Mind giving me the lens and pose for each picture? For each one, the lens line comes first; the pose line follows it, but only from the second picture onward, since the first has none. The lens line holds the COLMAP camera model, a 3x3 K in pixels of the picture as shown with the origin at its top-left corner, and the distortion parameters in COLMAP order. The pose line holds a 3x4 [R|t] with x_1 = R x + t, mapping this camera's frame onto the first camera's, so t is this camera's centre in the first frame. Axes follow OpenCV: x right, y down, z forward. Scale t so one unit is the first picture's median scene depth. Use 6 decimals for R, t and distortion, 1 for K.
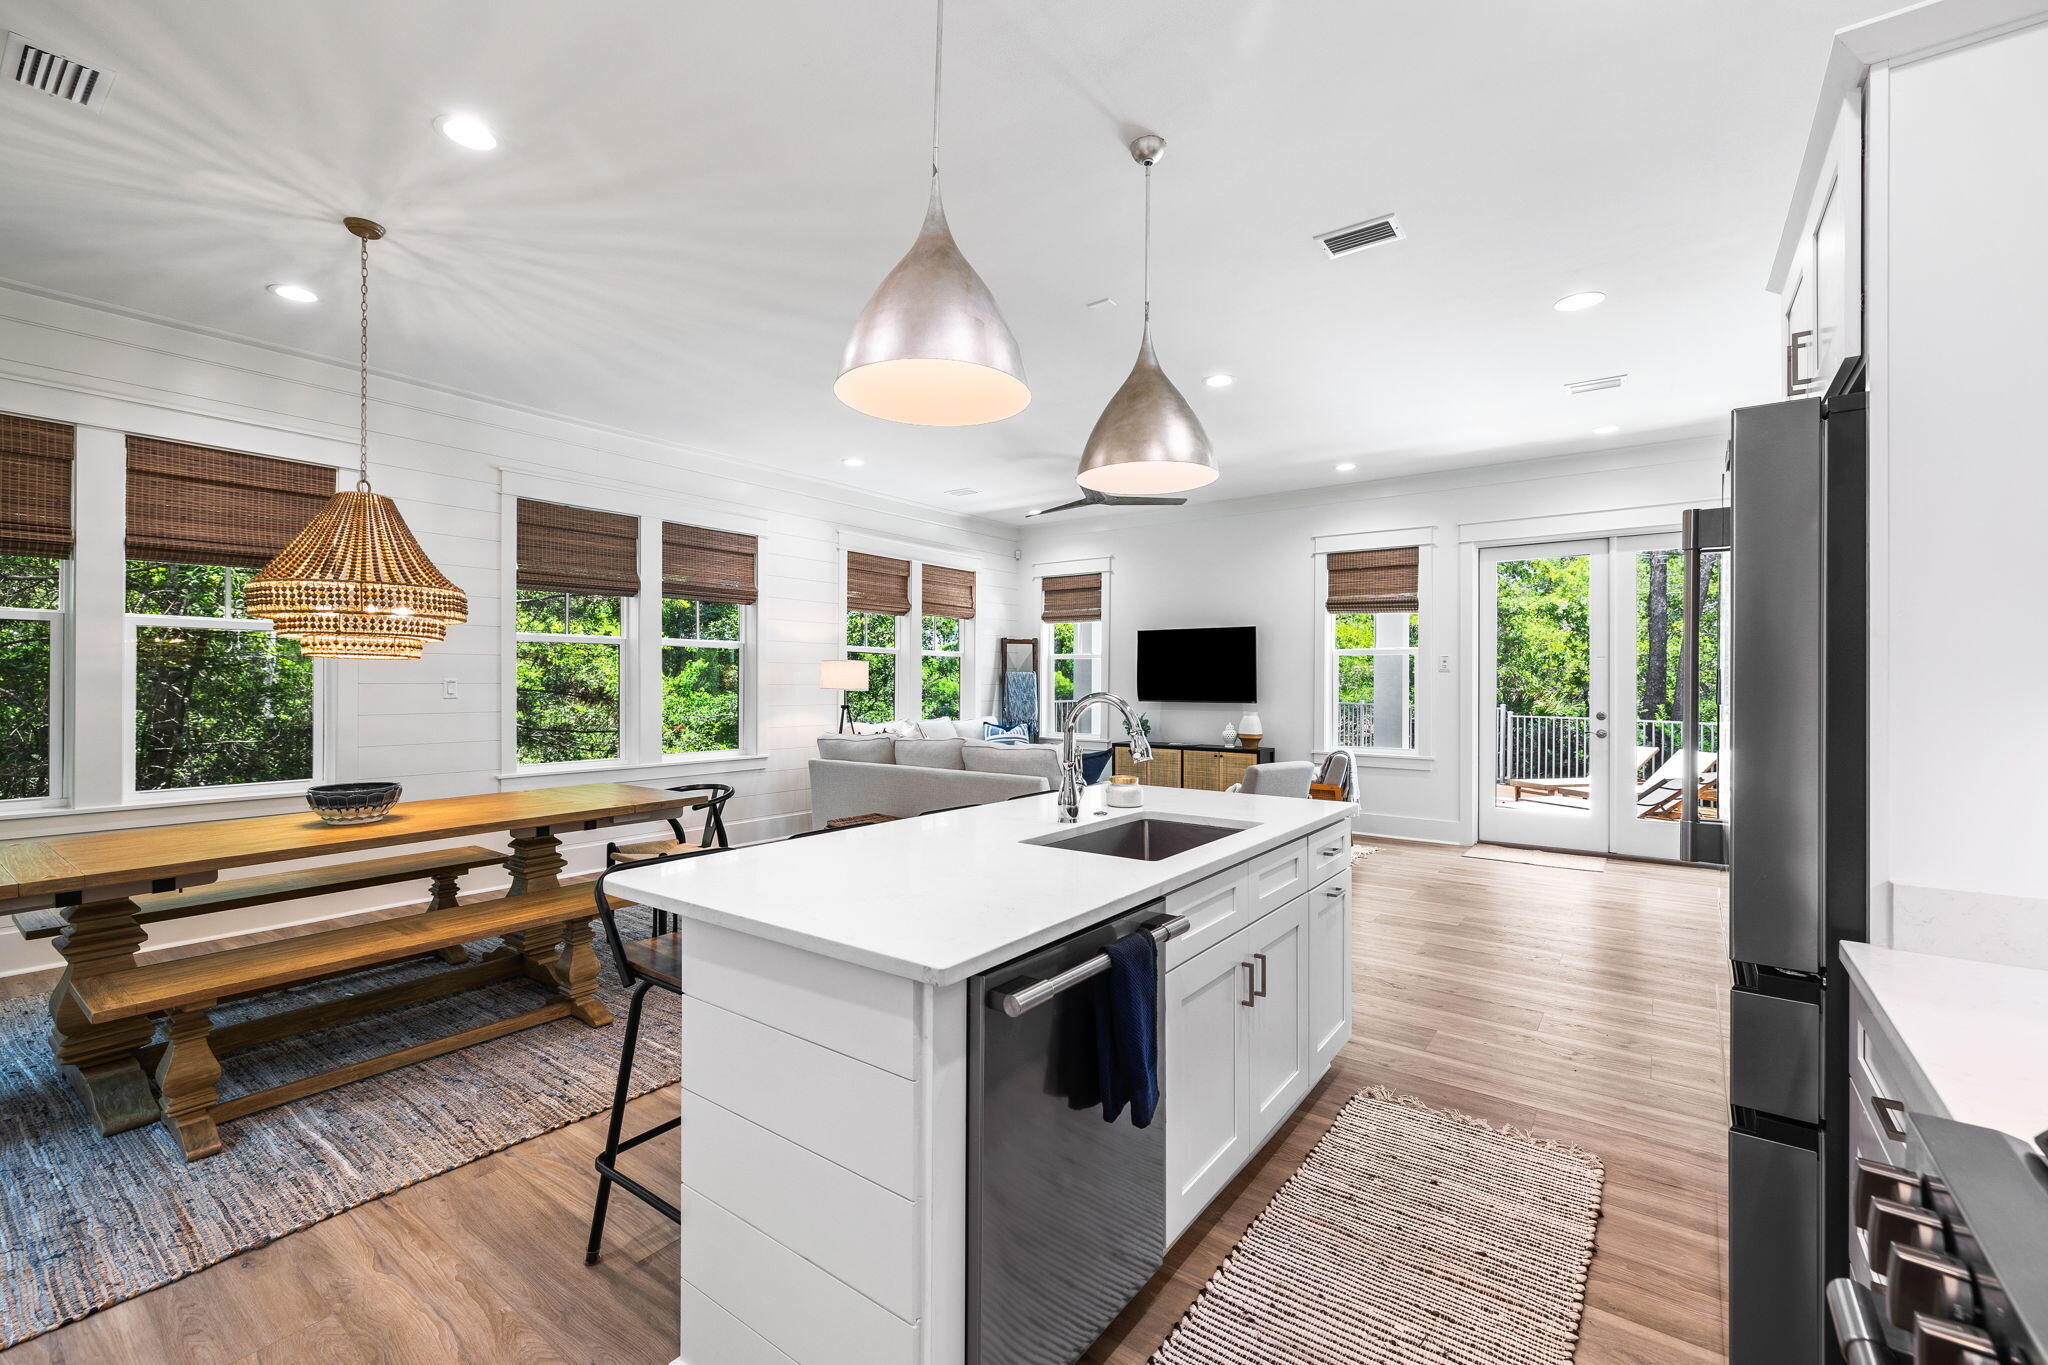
lens RADIAL K [[860.6, 0, 1027.6], [0, 860.6, 687.5], [0, 0, 1]] dist [0.000862, 0.000230]
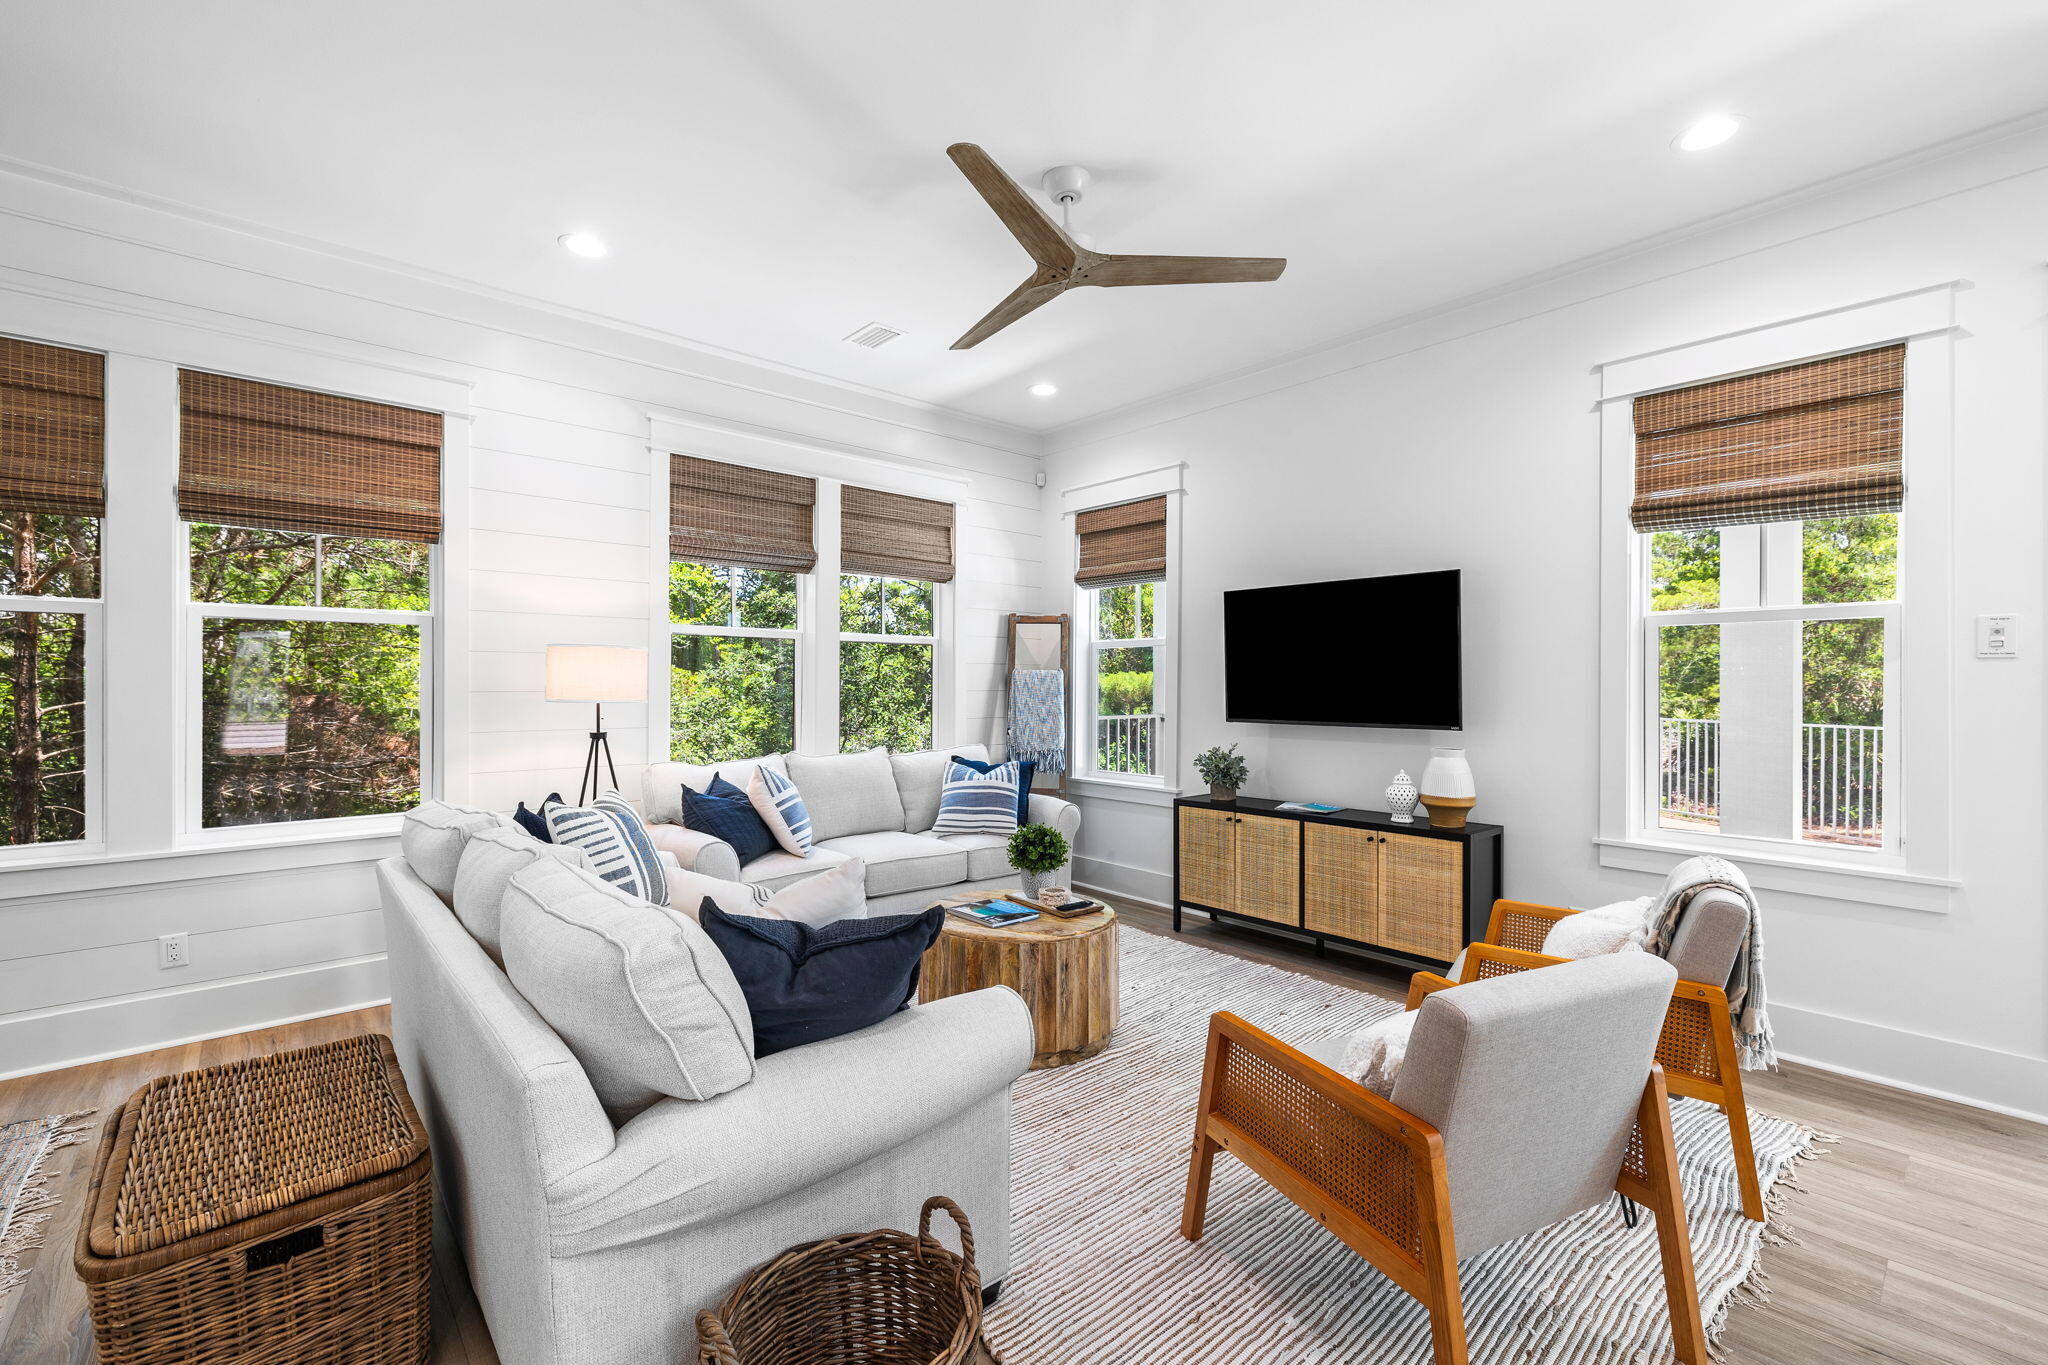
lens RADIAL K [[860.6, 0, 1027.6], [0, 860.6, 687.5], [0, 0, 1]] dist [0.000862, 0.000230]
pose [[0.977738, -0.000629, -0.209827, 0.123811], [-0.000337, 0.999990, -0.004569, -0.003271], [0.209828, 0.004538, 0.977728, 0.456752]]
